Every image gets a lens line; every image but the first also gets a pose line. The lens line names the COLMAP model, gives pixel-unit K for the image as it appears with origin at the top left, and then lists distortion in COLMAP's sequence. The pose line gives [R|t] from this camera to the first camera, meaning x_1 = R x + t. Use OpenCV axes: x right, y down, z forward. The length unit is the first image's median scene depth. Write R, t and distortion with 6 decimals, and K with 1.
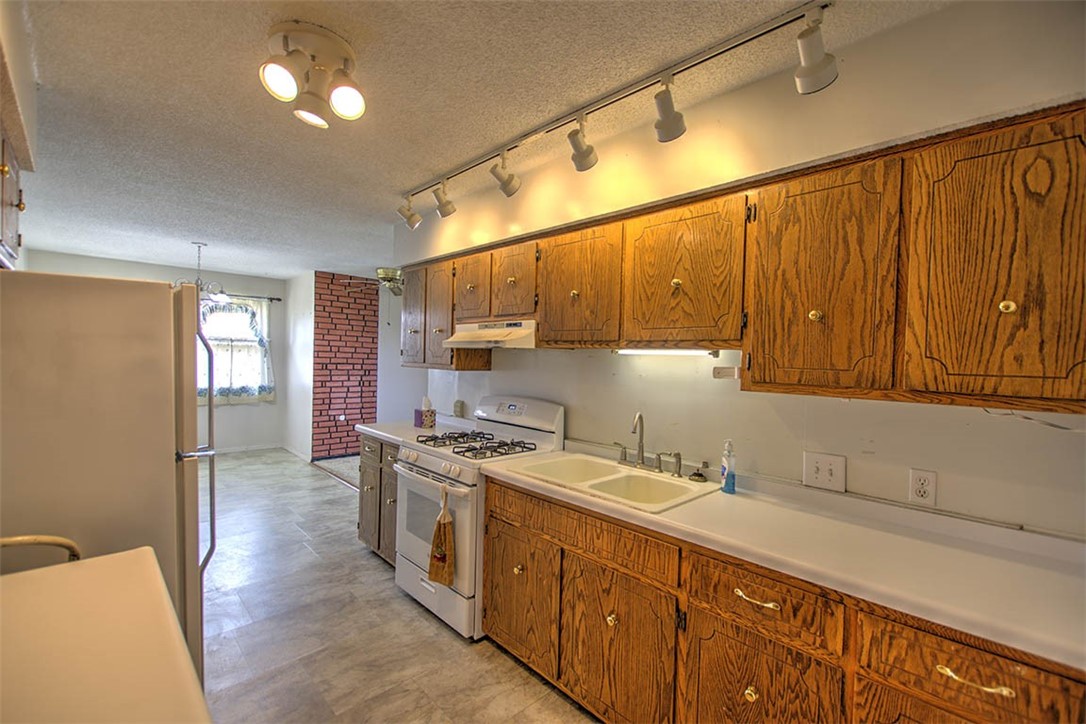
lens RADIAL K [[482.0, 0, 539.2], [0, 482.0, 371.3], [0, 0, 1]] dist [-0.000989, 0.000007]
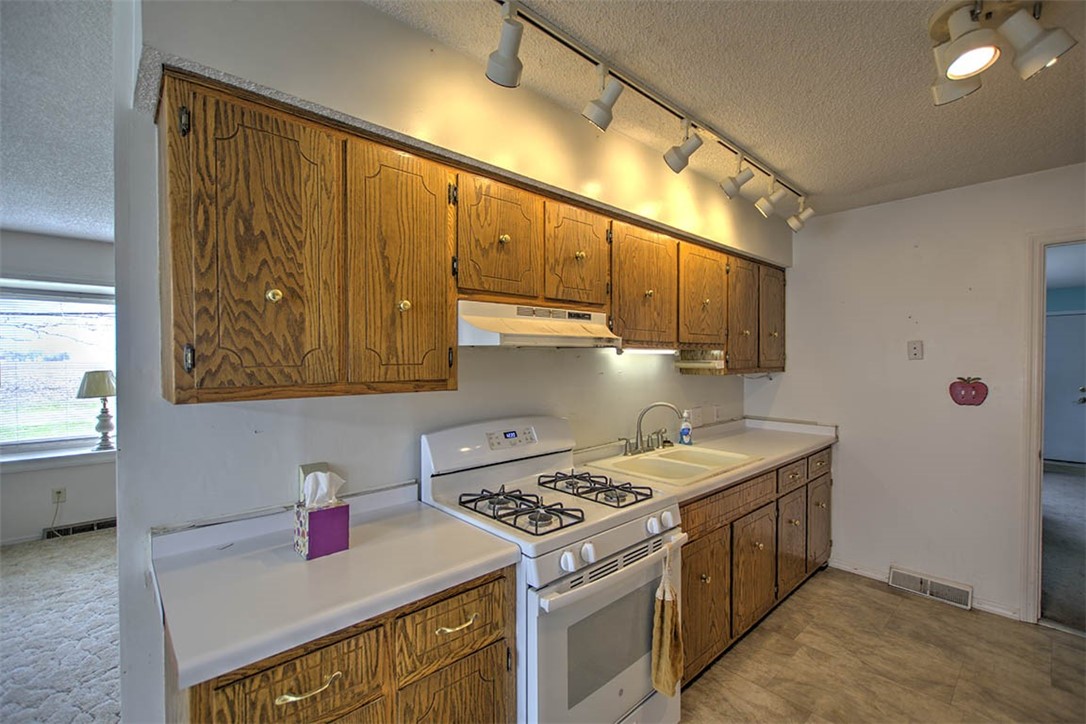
lens RADIAL K [[482.0, 0, 541.3], [0, 482.0, 368.7], [0, 0, 1]] dist [-0.000989, 0.000007]
pose [[0.012229, -0.035113, 0.999309, -0.763760], [0.040583, 0.998577, 0.034591, -0.042540], [-0.999101, 0.040132, 0.013637, 1.014264]]
